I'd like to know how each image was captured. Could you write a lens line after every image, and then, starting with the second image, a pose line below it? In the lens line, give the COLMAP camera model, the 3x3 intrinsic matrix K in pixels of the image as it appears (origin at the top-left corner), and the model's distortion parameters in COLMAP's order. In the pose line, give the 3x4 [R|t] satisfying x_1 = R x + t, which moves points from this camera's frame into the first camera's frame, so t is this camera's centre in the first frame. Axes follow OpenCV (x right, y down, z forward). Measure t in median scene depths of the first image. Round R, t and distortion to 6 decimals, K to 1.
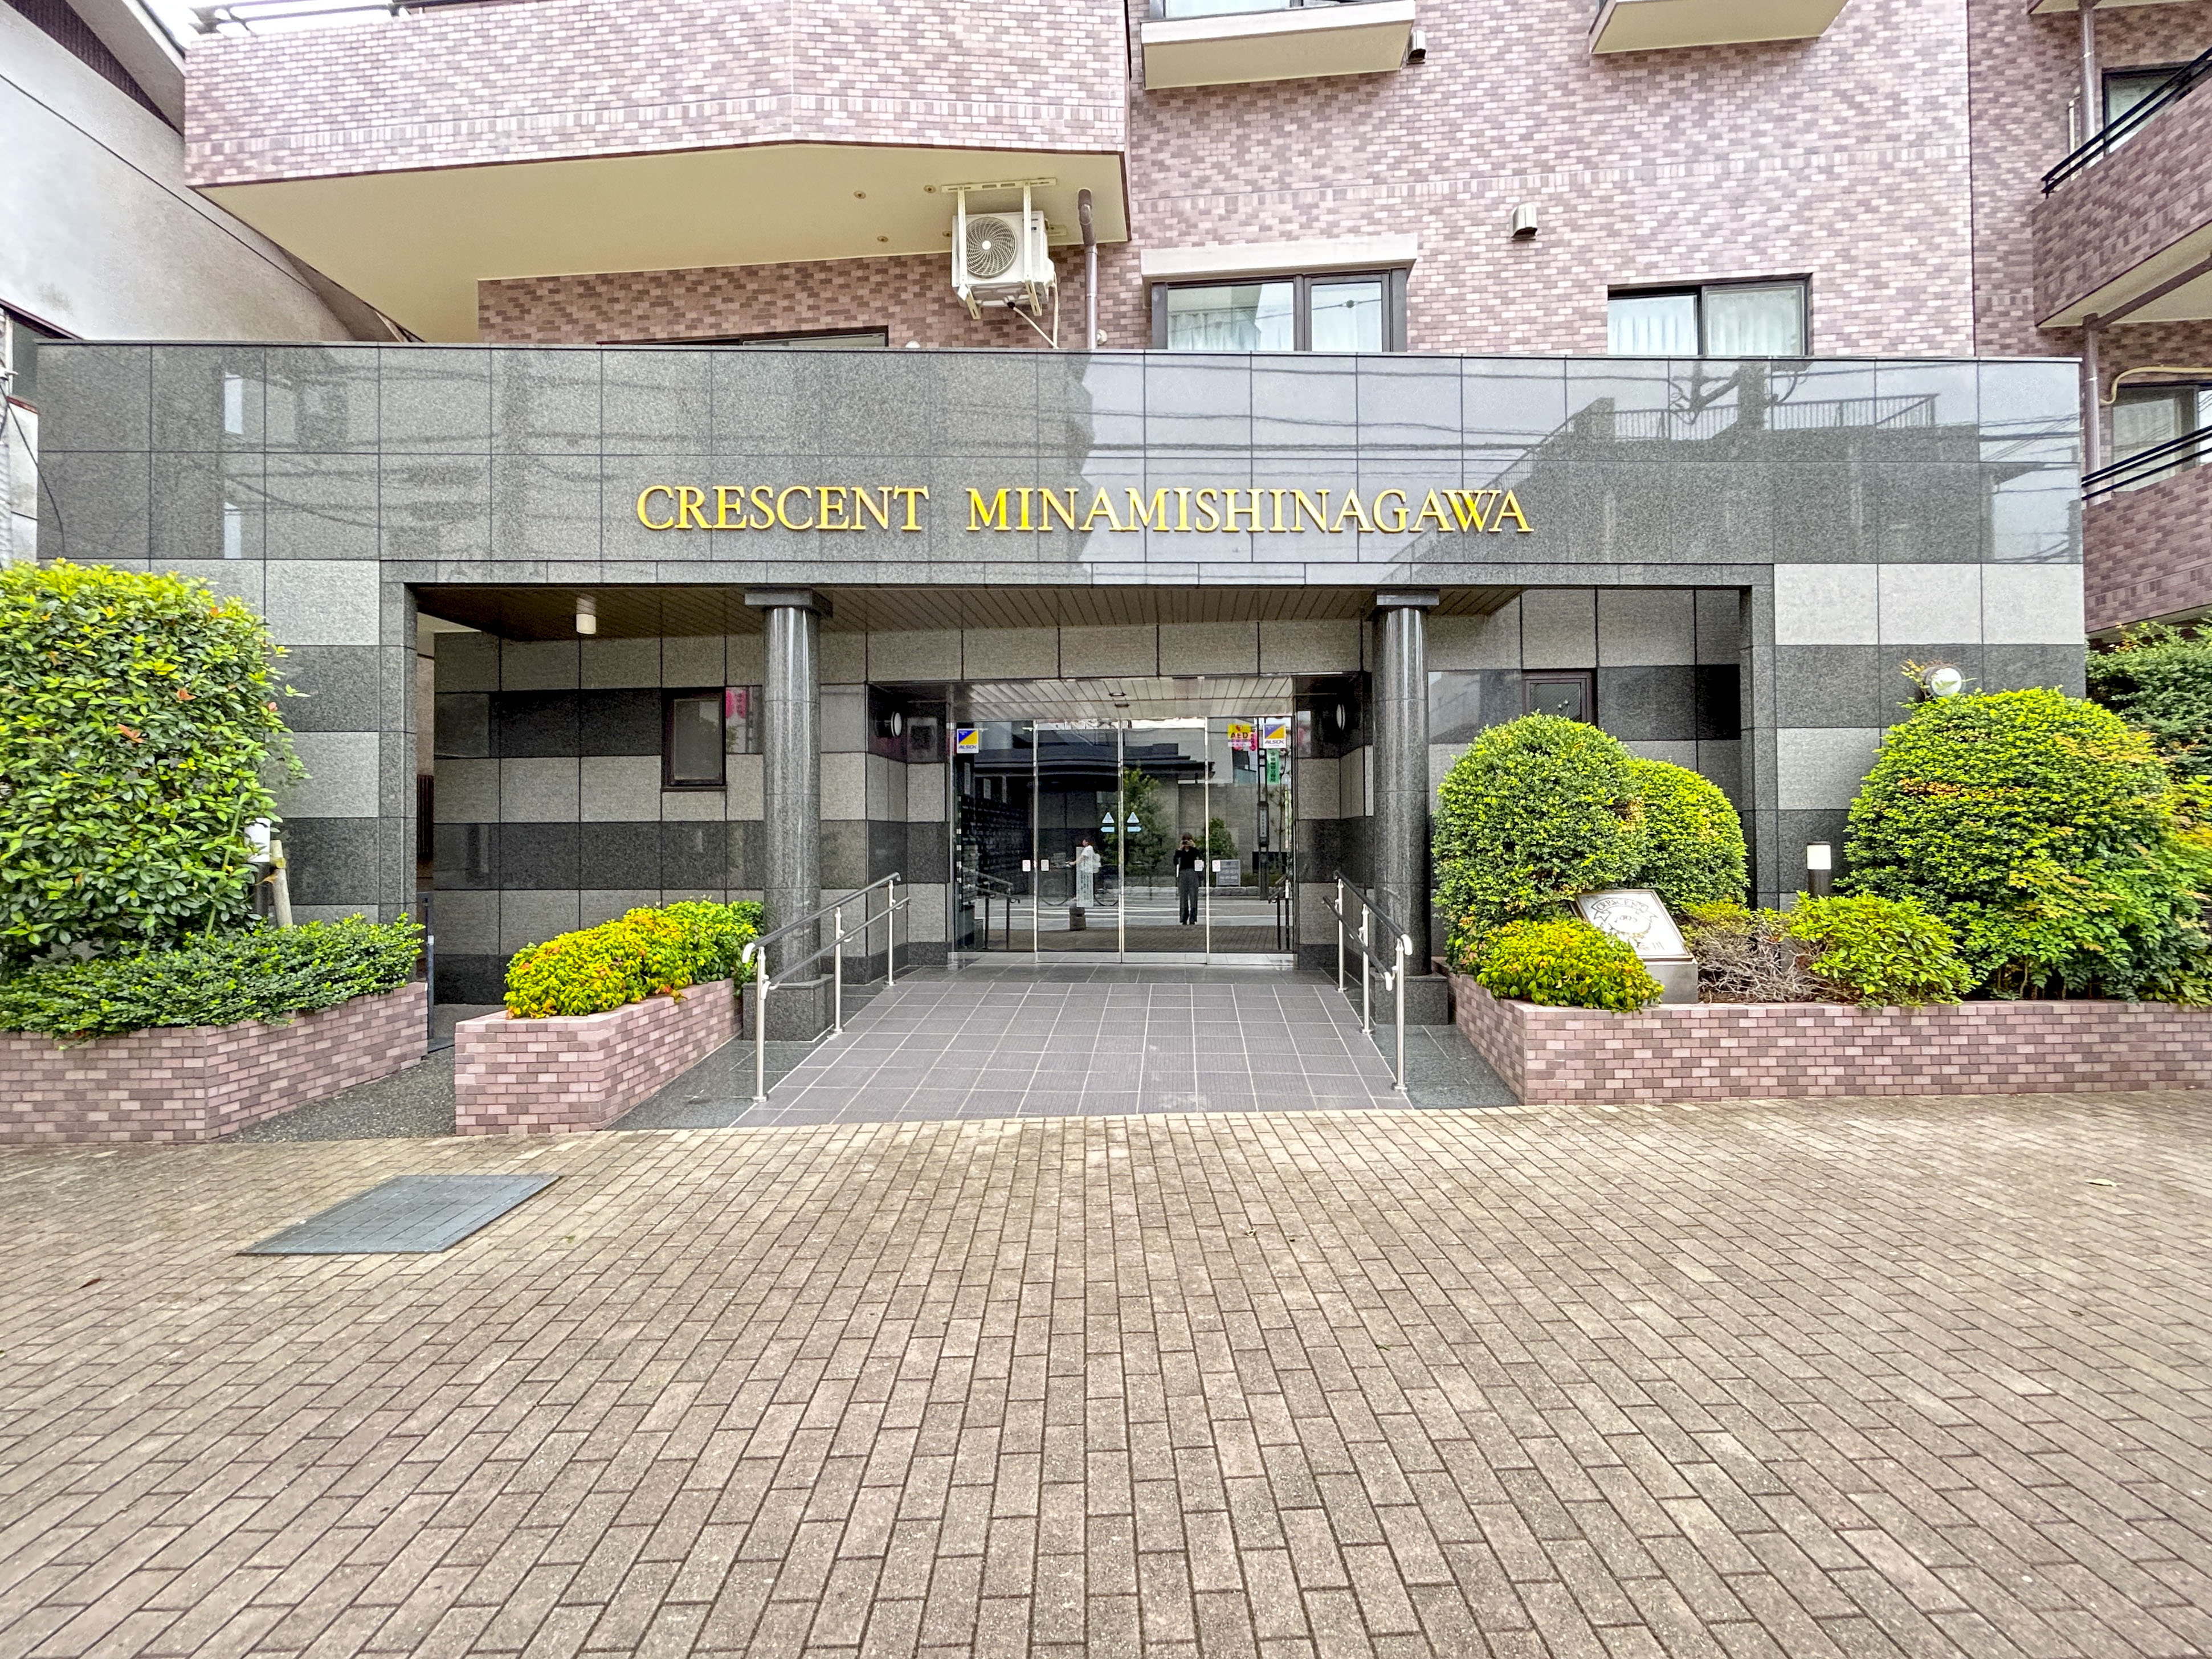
lens RADIAL K [[890.7, 0, 1104.3], [0, 890.7, 828.8], [0, 0, 1]] dist [0.011338, -0.000036]
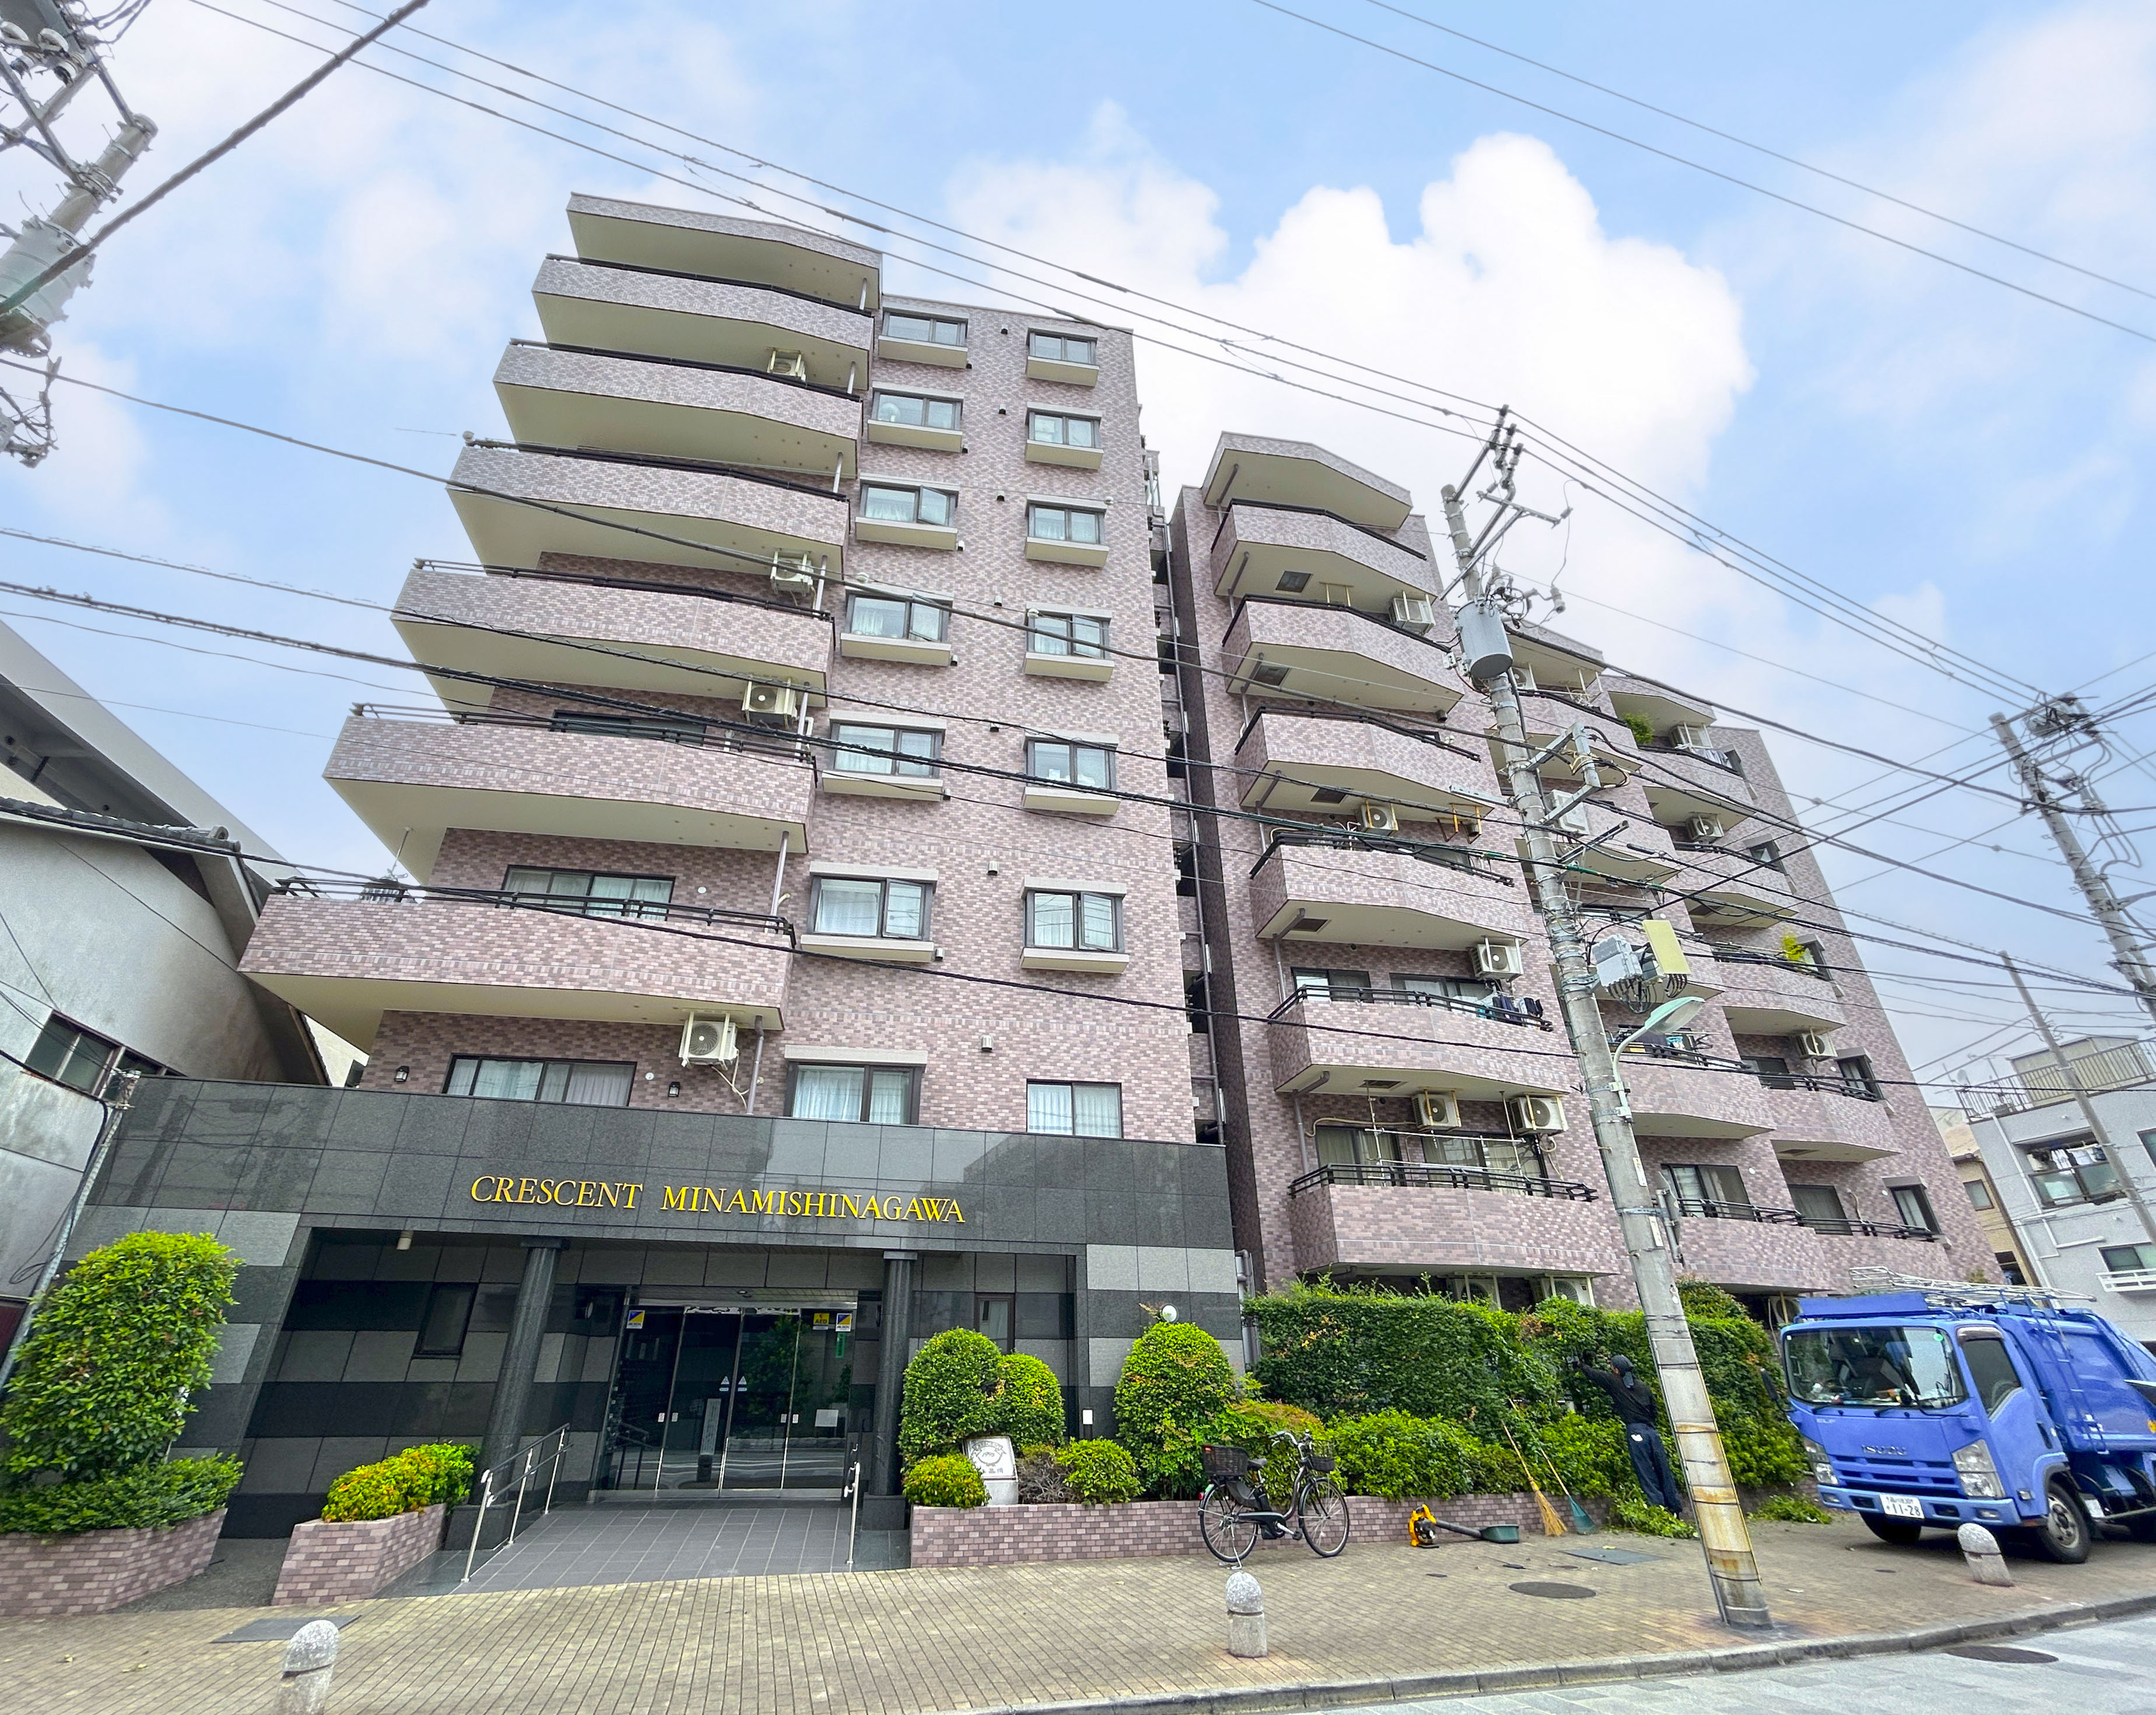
lens RADIAL K [[945.4, 0, 1023.6], [0, 945.4, 863.0], [0, 0, 1]] dist [0.000337, -0.000588]
pose [[0.975134, 0.115353, 0.189229, 0.119896], [-0.014194, 0.884611, -0.466114, -0.063801], [-0.221162, 0.451838, 0.864251, -1.125193]]
